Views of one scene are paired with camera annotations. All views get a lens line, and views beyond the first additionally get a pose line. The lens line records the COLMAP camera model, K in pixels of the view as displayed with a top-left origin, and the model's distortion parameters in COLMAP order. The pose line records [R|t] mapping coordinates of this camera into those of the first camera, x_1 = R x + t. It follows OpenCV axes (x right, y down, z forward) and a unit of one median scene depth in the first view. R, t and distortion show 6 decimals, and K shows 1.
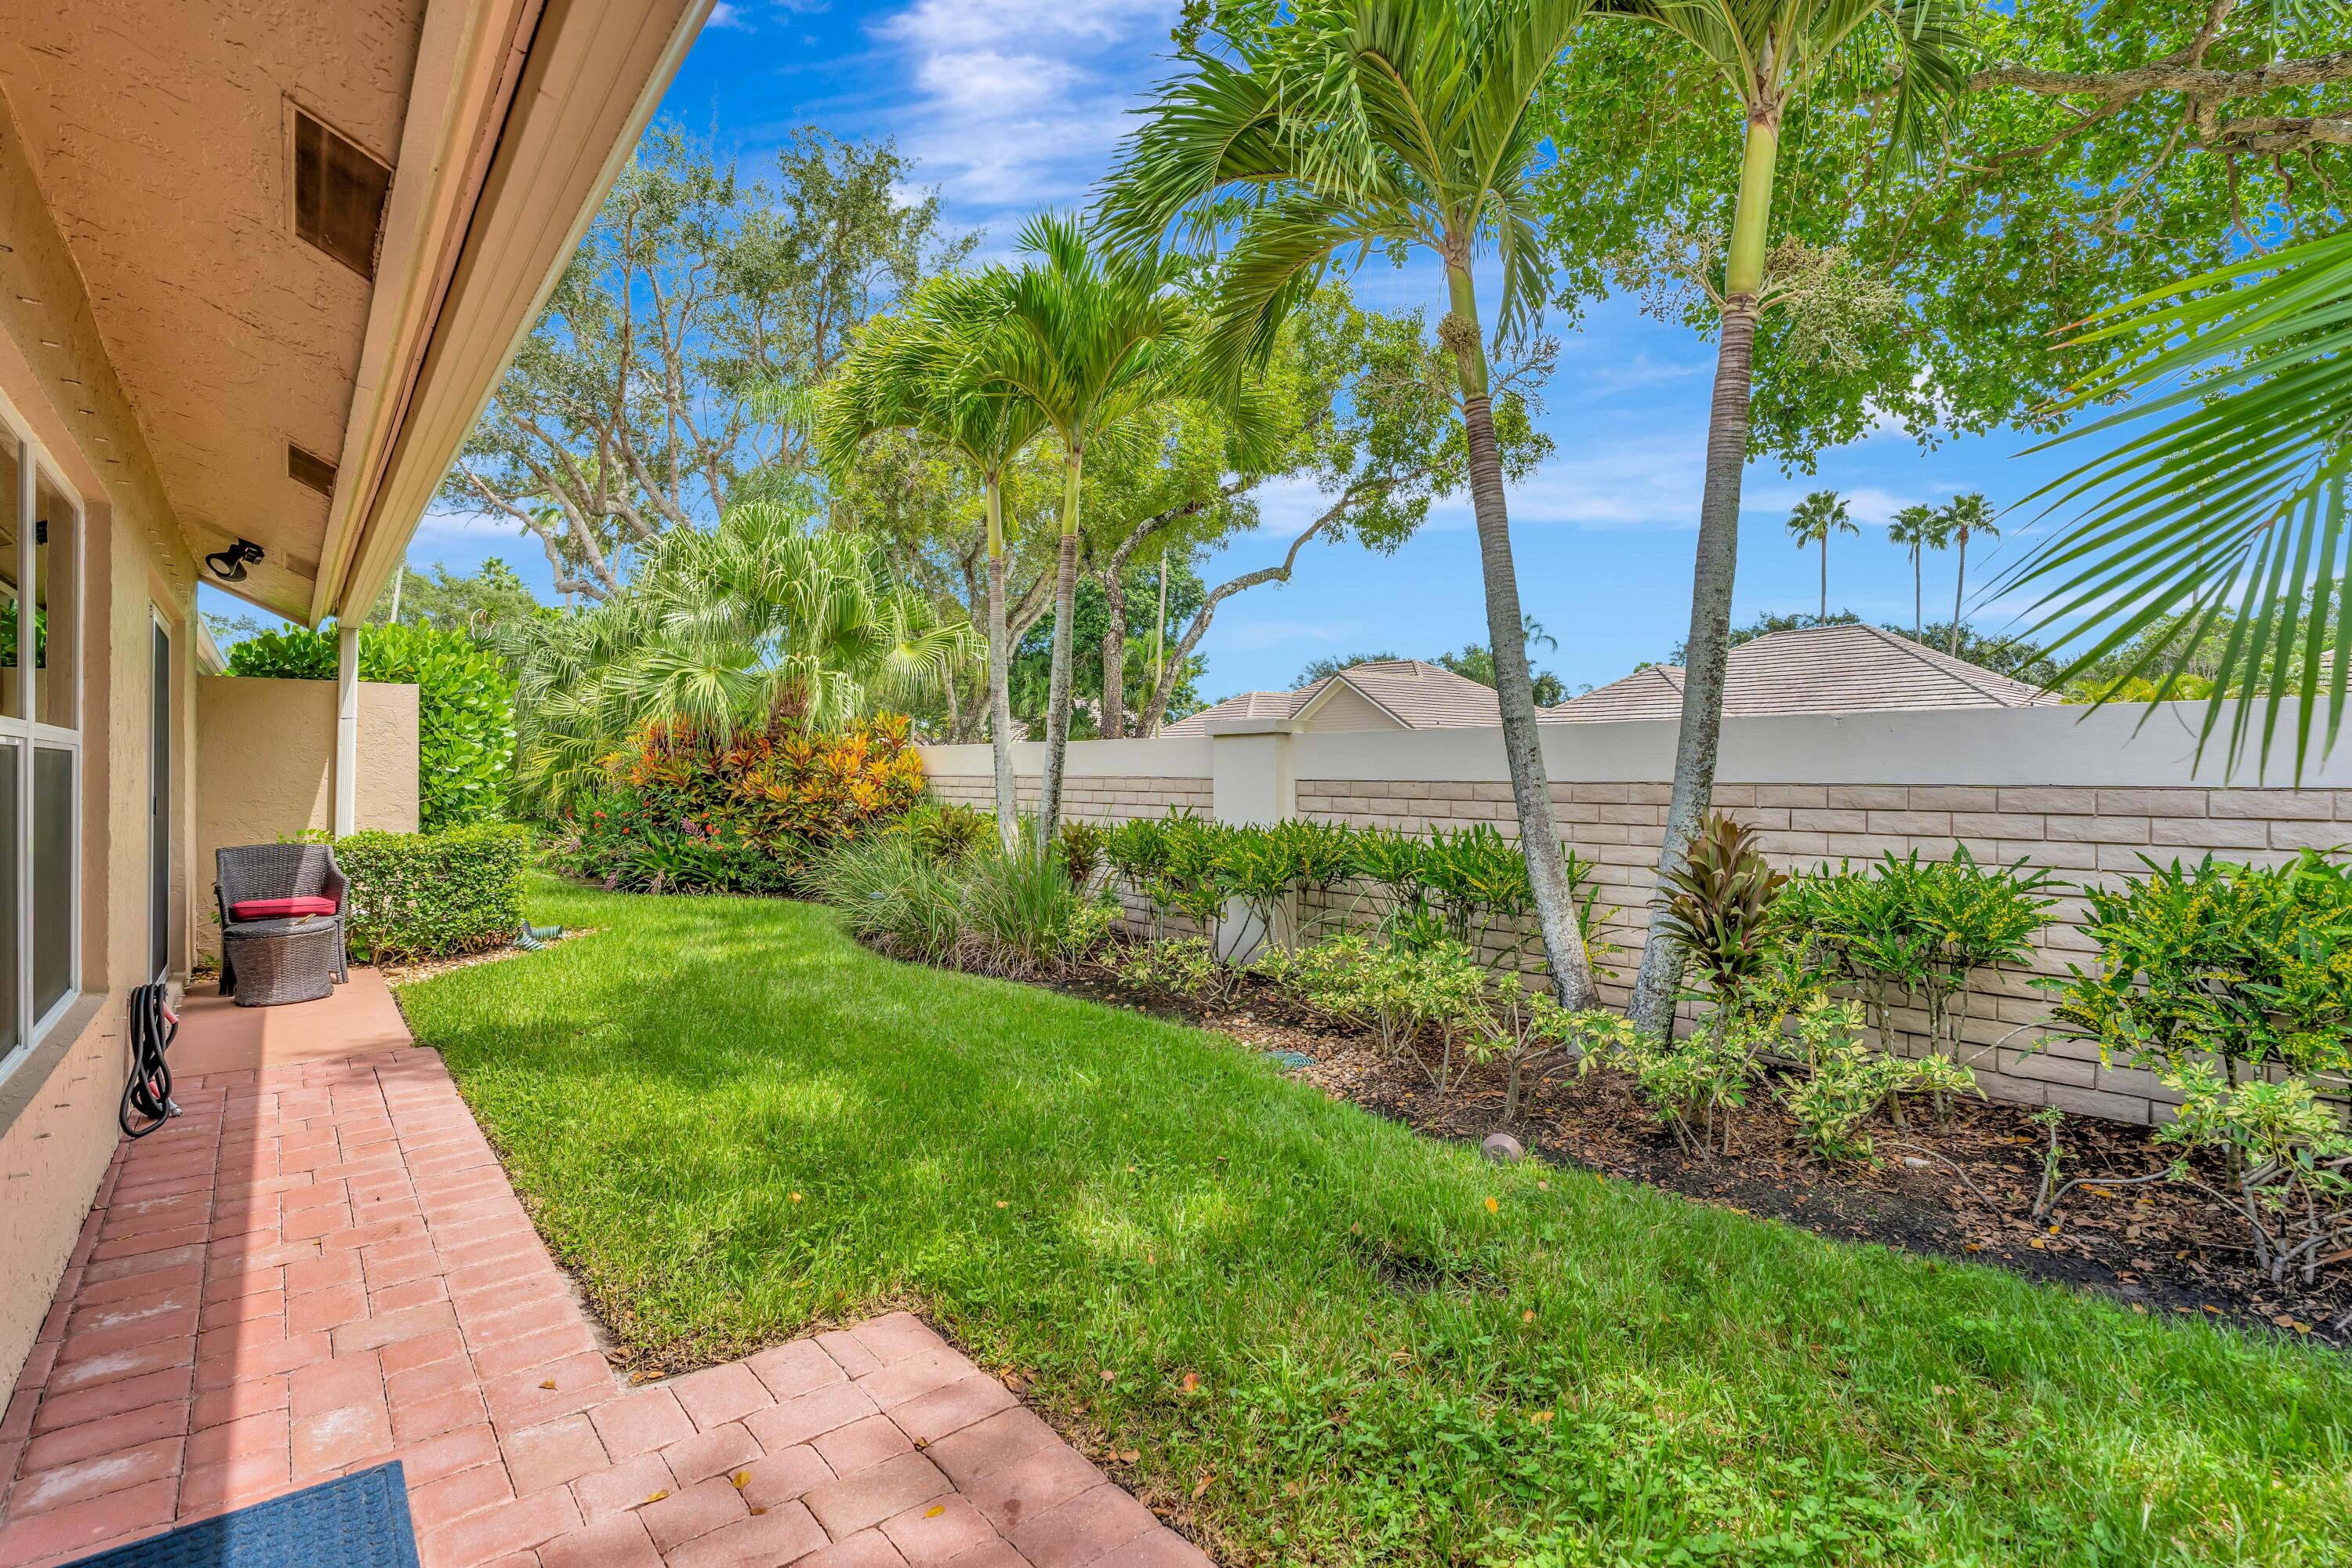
lens RADIAL K [[1097.9, 0, 1166.6], [0, 1097.9, 782.6], [0, 0, 1]] dist [-0.004193, -0.000586]
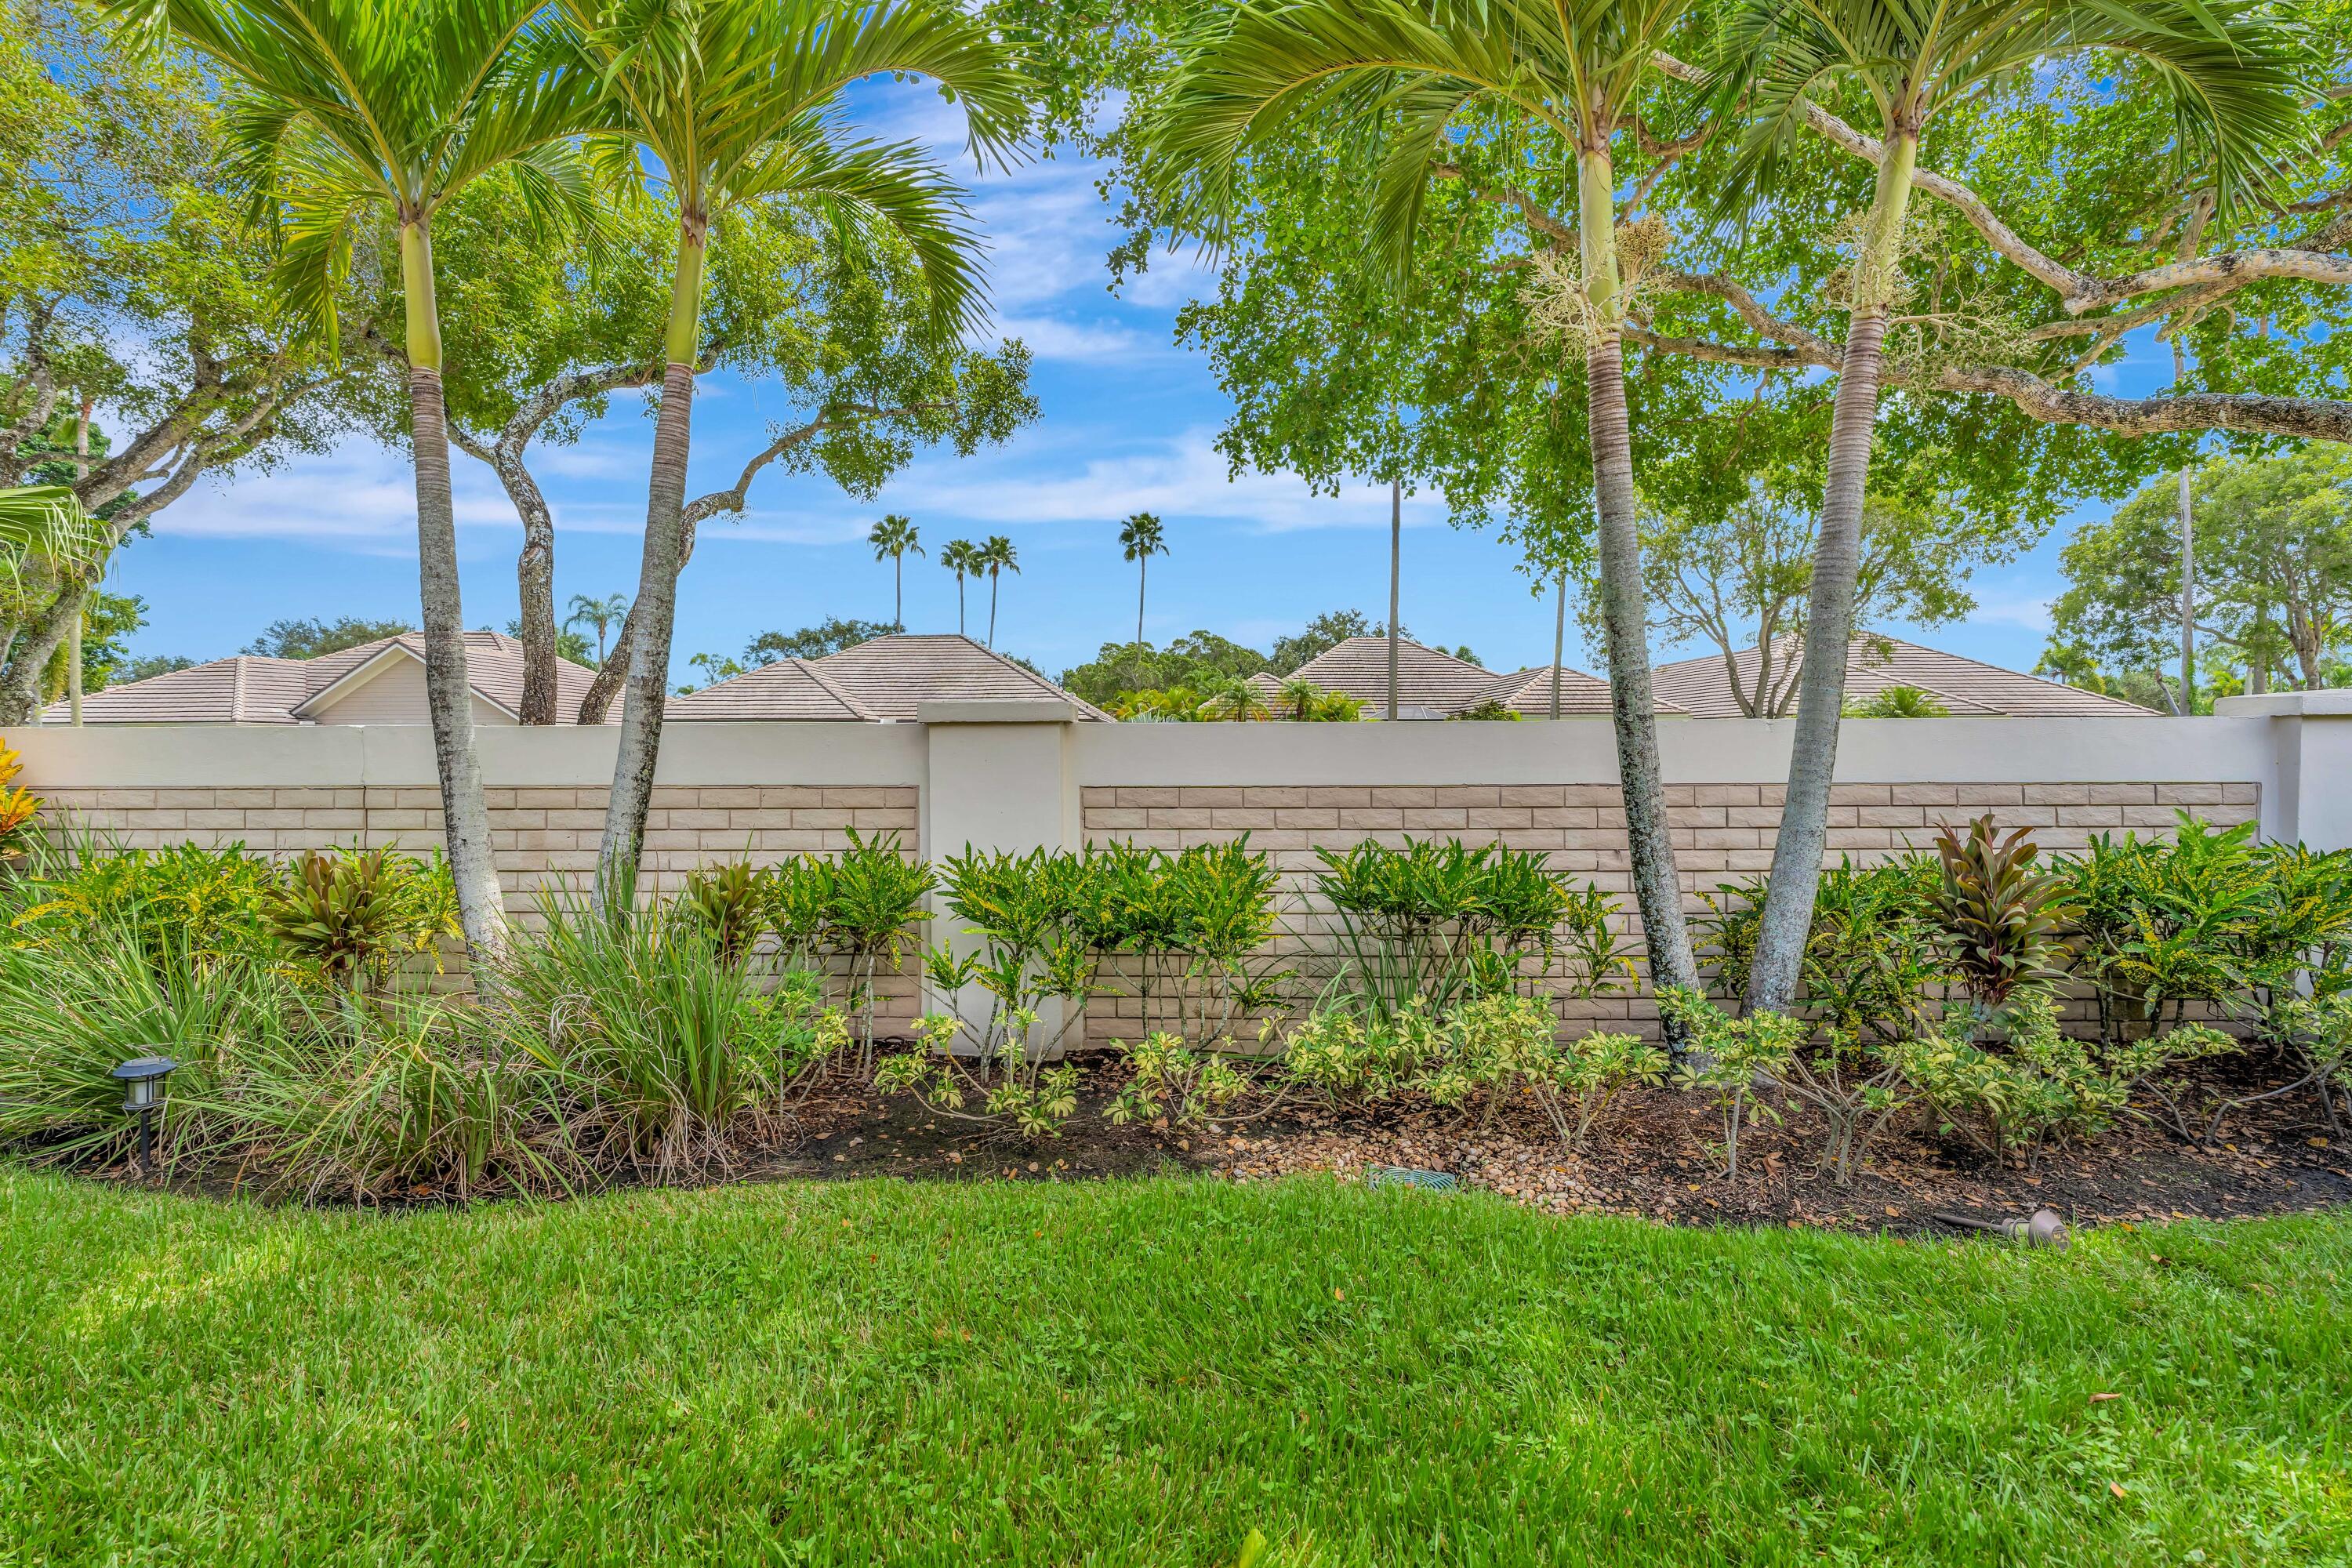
lens RADIAL K [[1056.8, 0, 1182.9], [0, 1056.8, 785.4], [0, 0, 1]] dist [-0.002608, -0.000435]
pose [[0.658537, -0.023424, 0.752184, -0.229150], [0.013126, 0.999721, 0.019640, -0.009967], [-0.752434, -0.003060, 0.658661, 0.302367]]
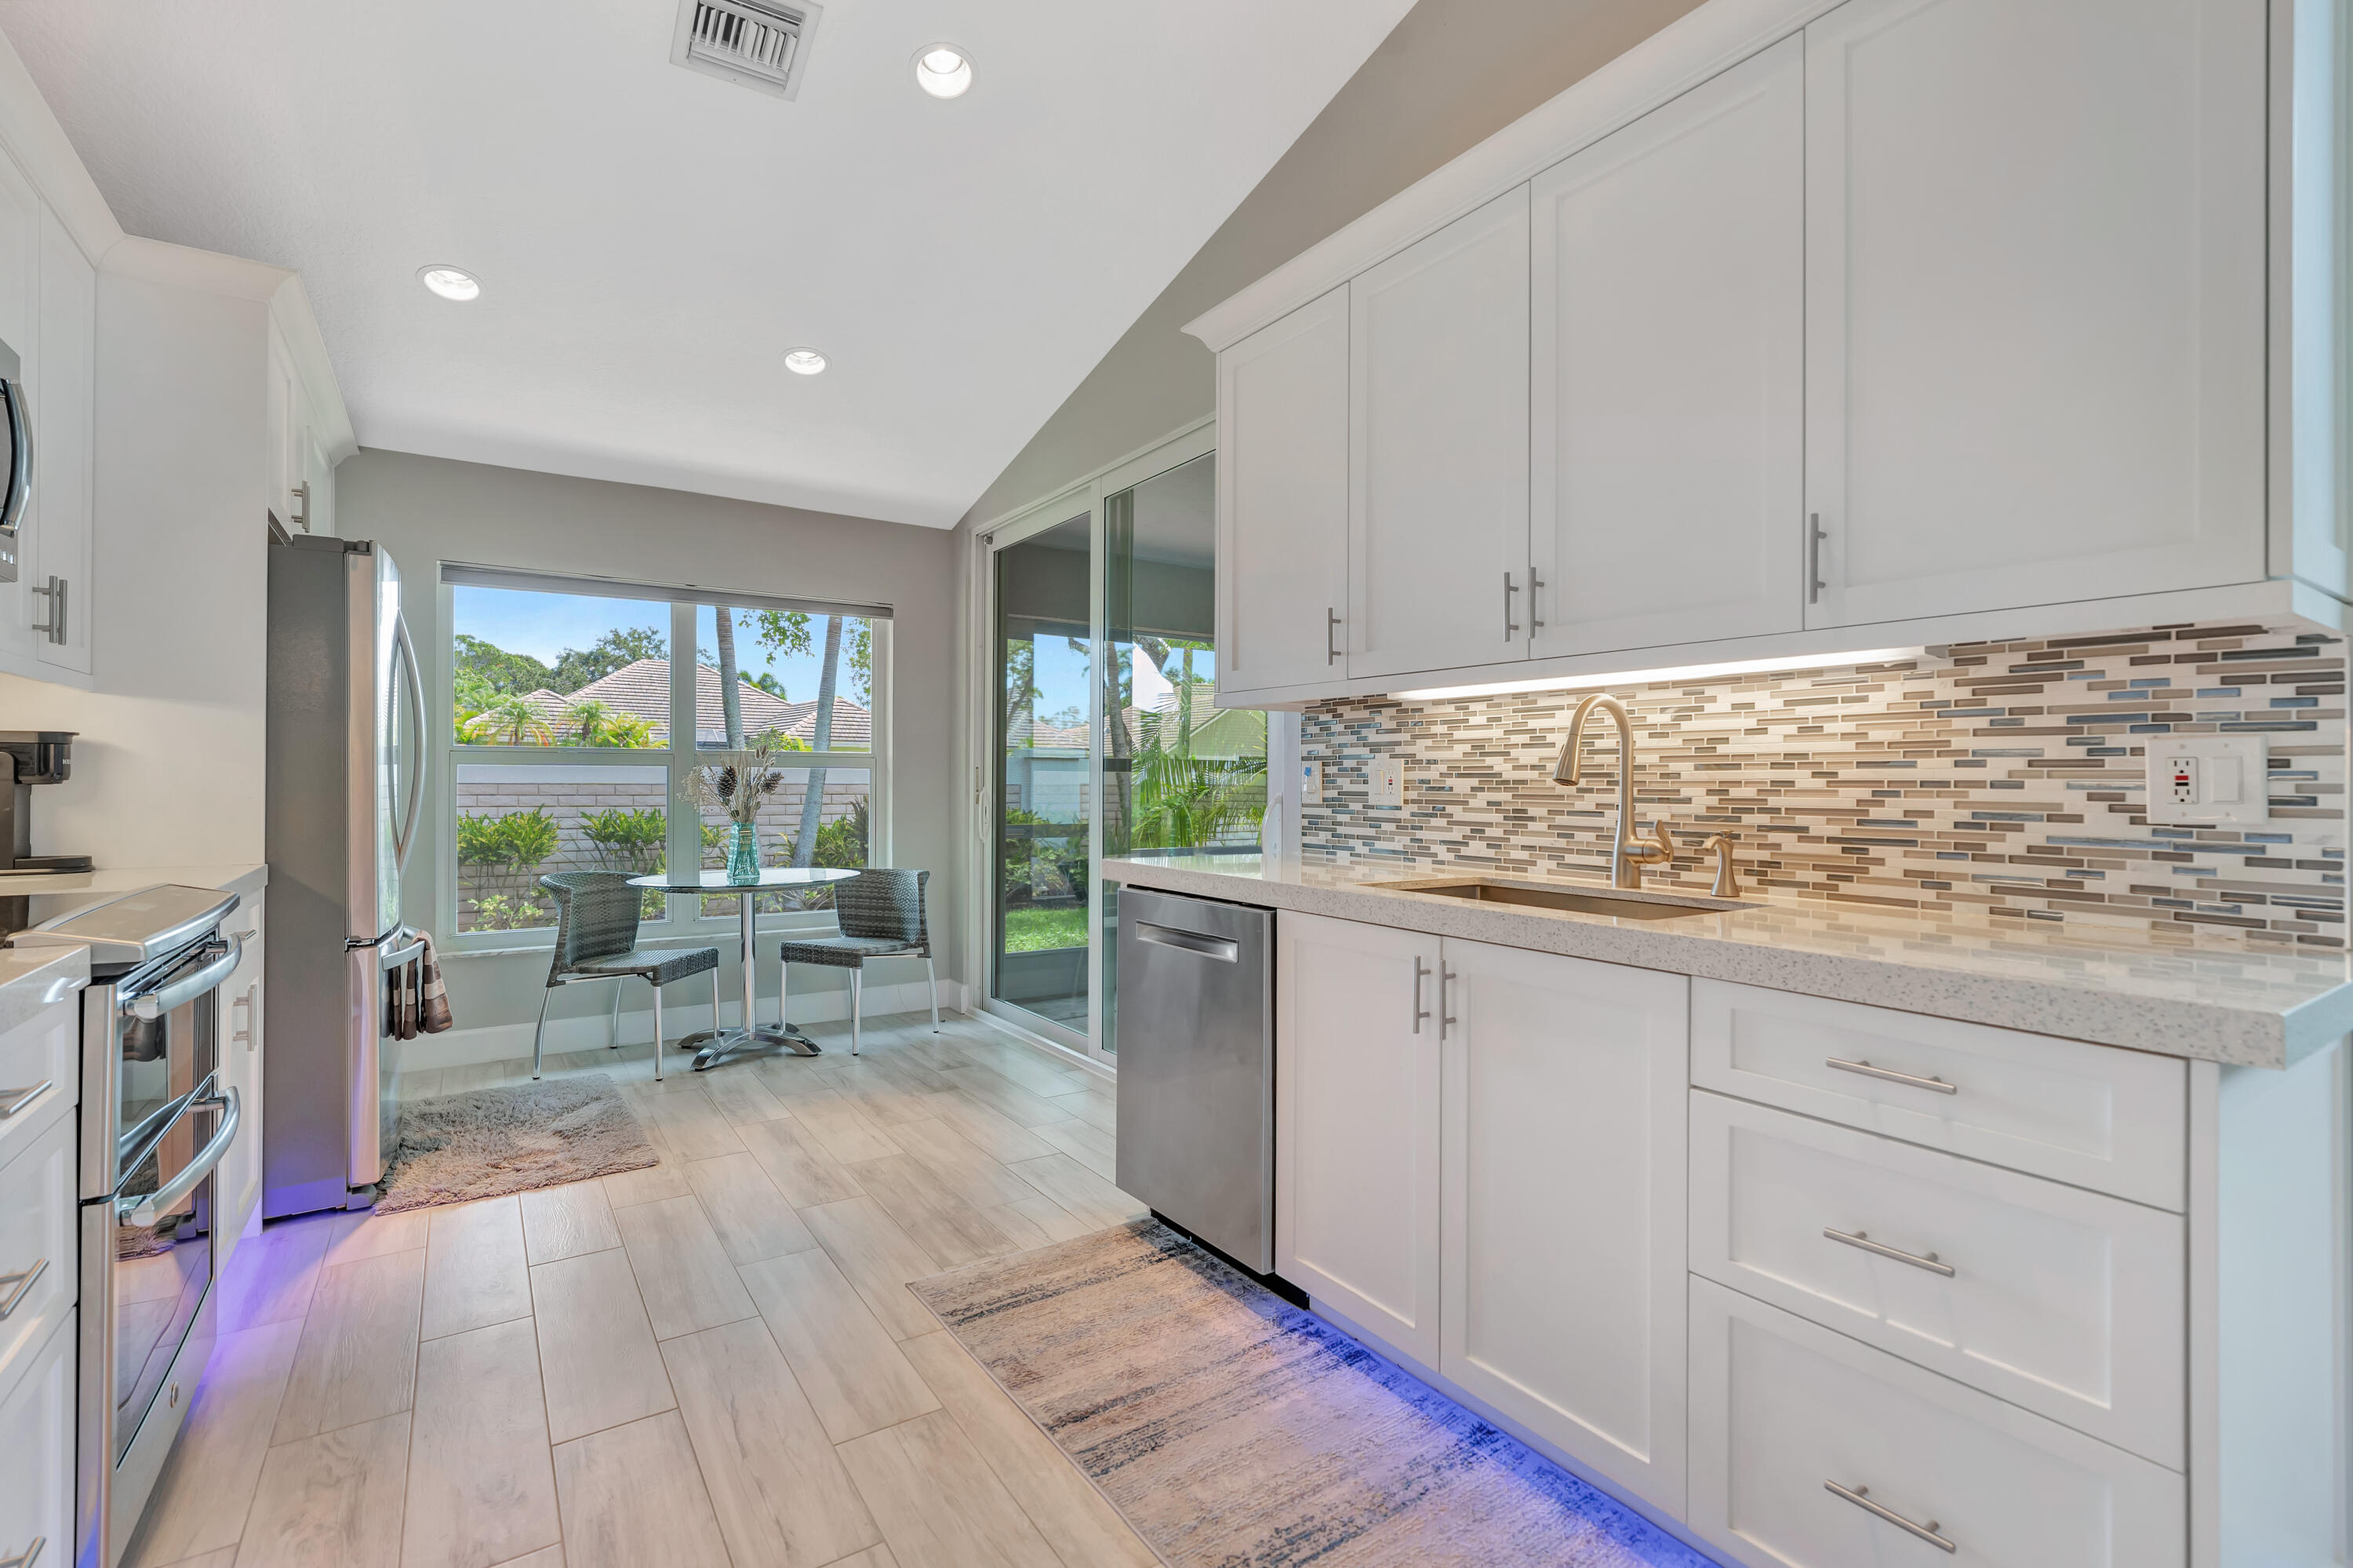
lens RADIAL K [[1046.1, 0, 1165.3], [0, 1046.1, 783.0], [0, 0, 1]] dist [-0.000761, 0.000221]
pose [[0.105130, -0.002205, 0.994456, -0.633618], [0.005679, 0.999983, 0.001617, 0.000021], [-0.994442, 0.005478, 0.105140, 0.007349]]
